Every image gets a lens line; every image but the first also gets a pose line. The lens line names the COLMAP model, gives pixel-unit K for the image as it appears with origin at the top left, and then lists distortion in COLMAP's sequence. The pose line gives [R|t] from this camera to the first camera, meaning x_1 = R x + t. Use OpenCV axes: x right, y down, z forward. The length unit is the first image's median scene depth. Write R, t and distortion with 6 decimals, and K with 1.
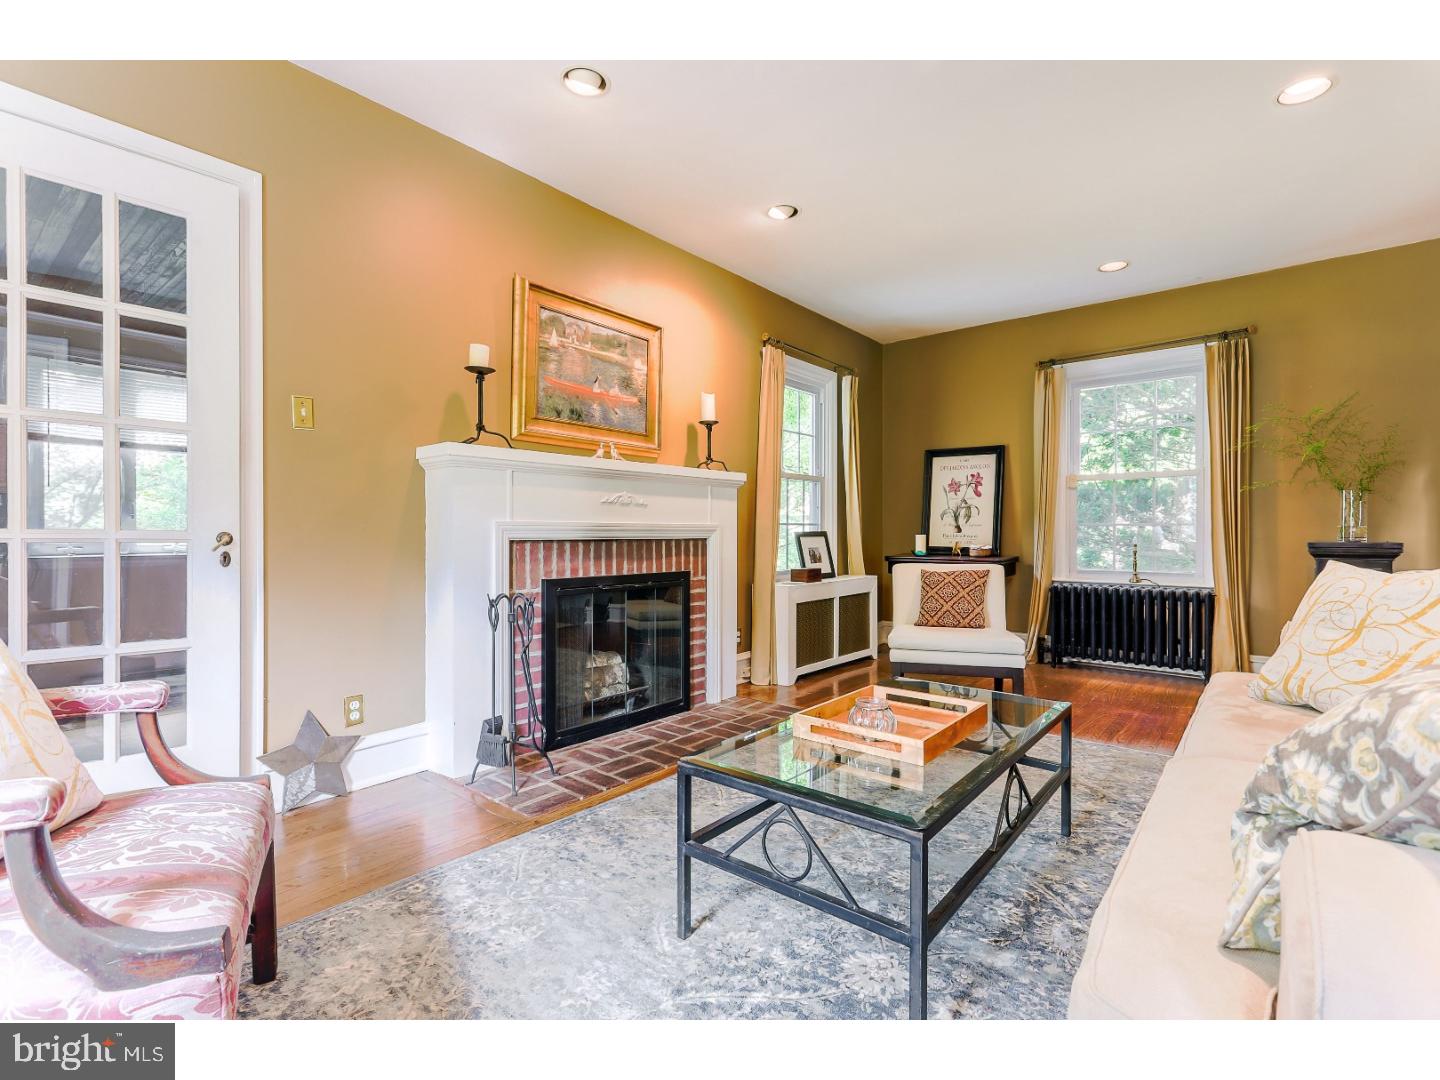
lens RADIAL K [[684.7, 0, 721.5], [0, 684.7, 532.4], [0, 0, 1]] dist [-0.000164, 0.000006]
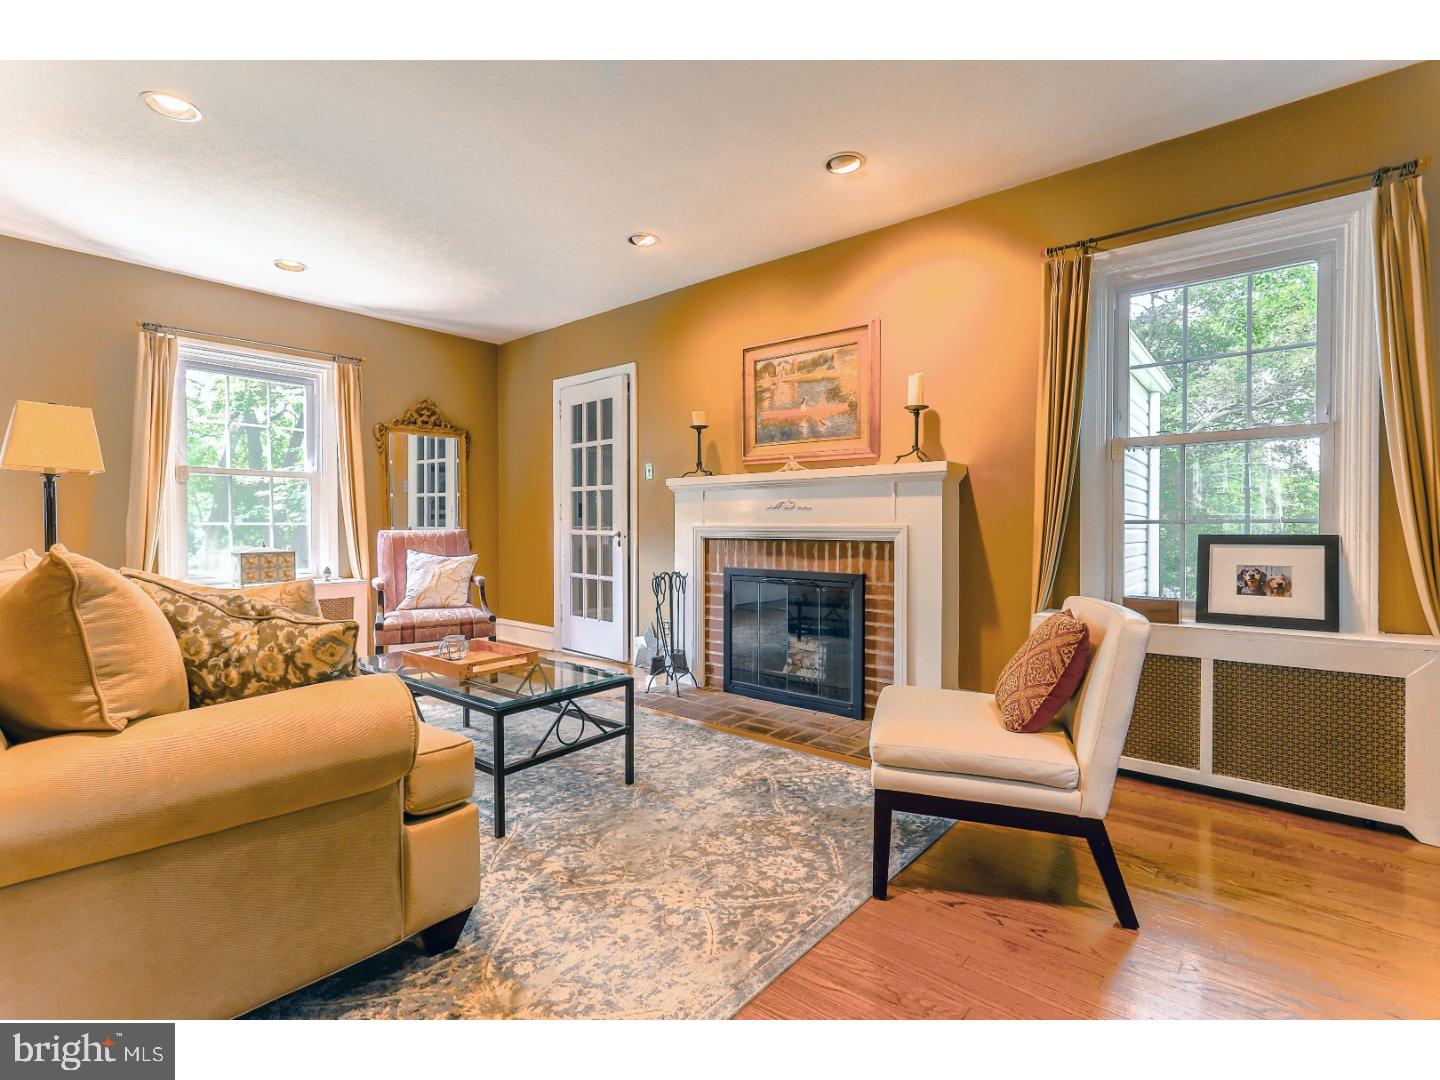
lens RADIAL K [[684.7, 0, 721.5], [0, 684.7, 532.4], [0, 0, 1]] dist [-0.000164, 0.000006]
pose [[0.000296, 0.014116, -0.999900, 0.956777], [0.003016, 0.999896, 0.014116, -0.017580], [0.999995, -0.003020, 0.000253, 0.845226]]
